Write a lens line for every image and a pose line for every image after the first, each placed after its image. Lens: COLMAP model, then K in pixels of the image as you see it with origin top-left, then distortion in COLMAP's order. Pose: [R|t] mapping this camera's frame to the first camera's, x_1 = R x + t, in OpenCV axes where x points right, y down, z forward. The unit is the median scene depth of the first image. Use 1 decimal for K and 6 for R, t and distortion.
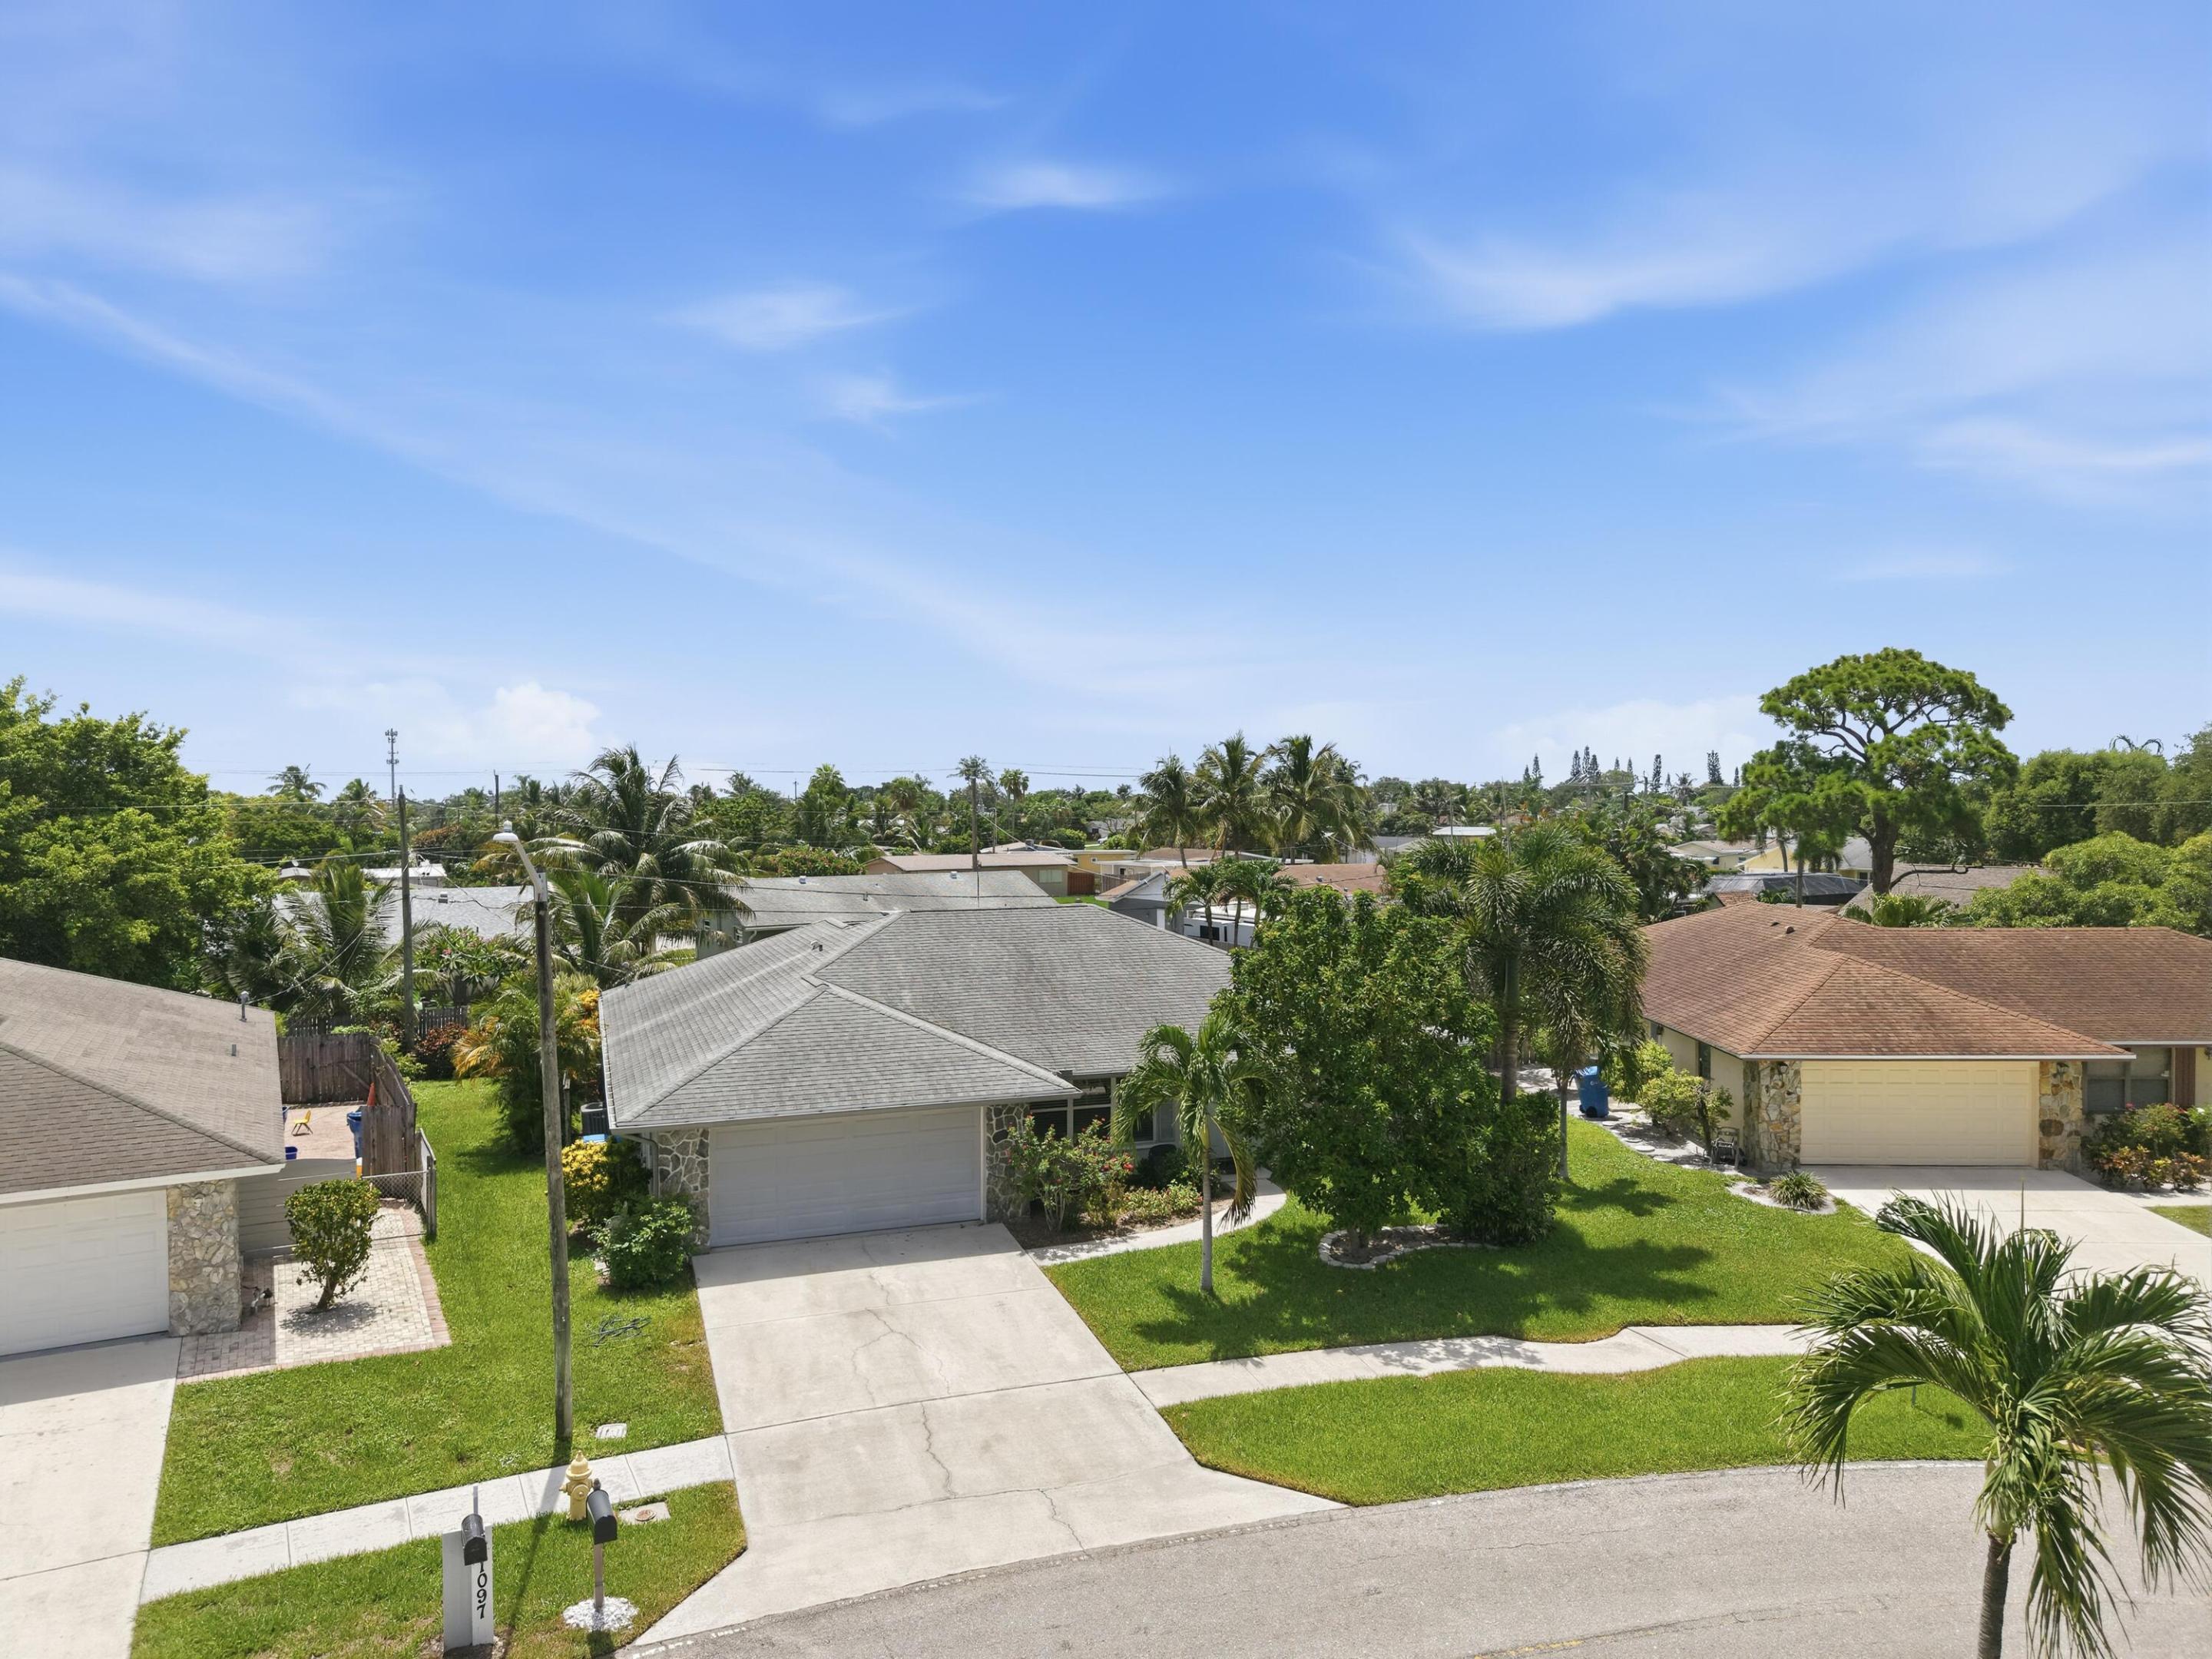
lens RADIAL K [[1494.6, 0, 1106.0], [0, 1494.6, 829.5], [0, 0, 1]] dist [0.003468, 0.000406]
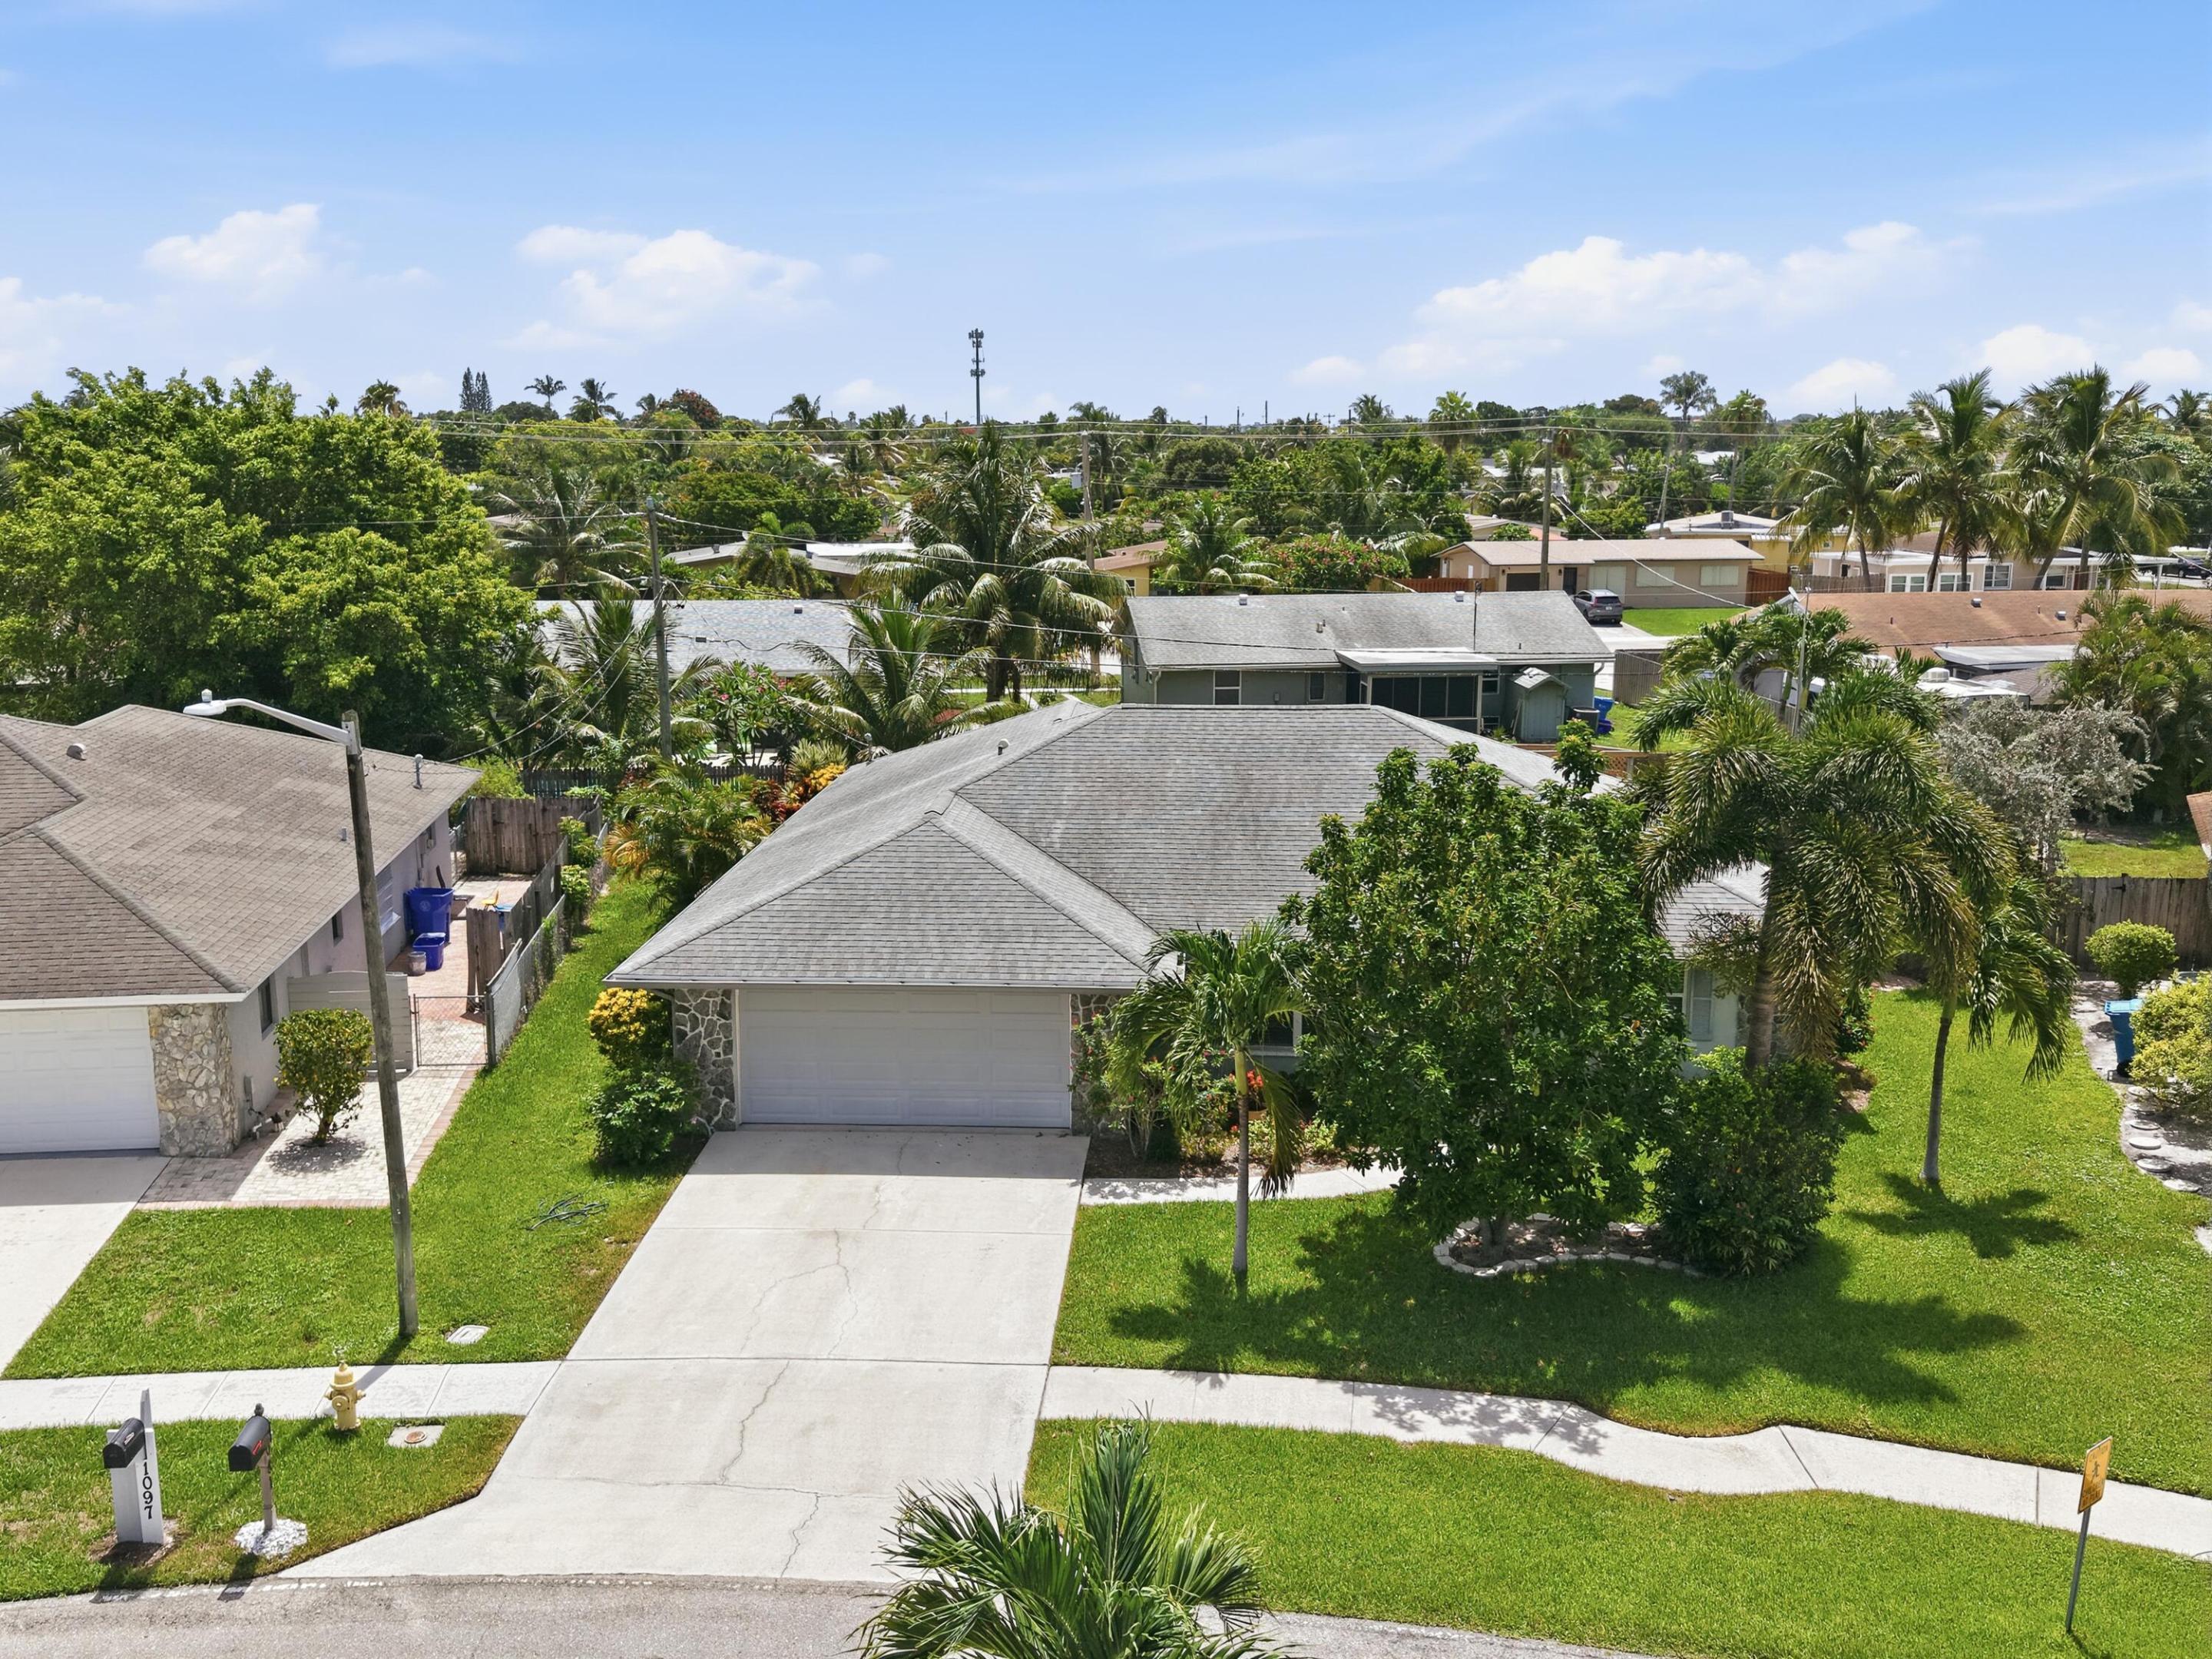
lens RADIAL K [[2099.1, 0, 1106.0], [0, 2099.1, 829.5], [0, 0, 1]] dist [0.047488, -0.089133]
pose [[0.919594, 0.078205, -0.385007, 0.375260], [-0.009399, 0.984086, 0.177445, -0.097510], [0.392757, -0.159558, 0.905695, 0.034622]]
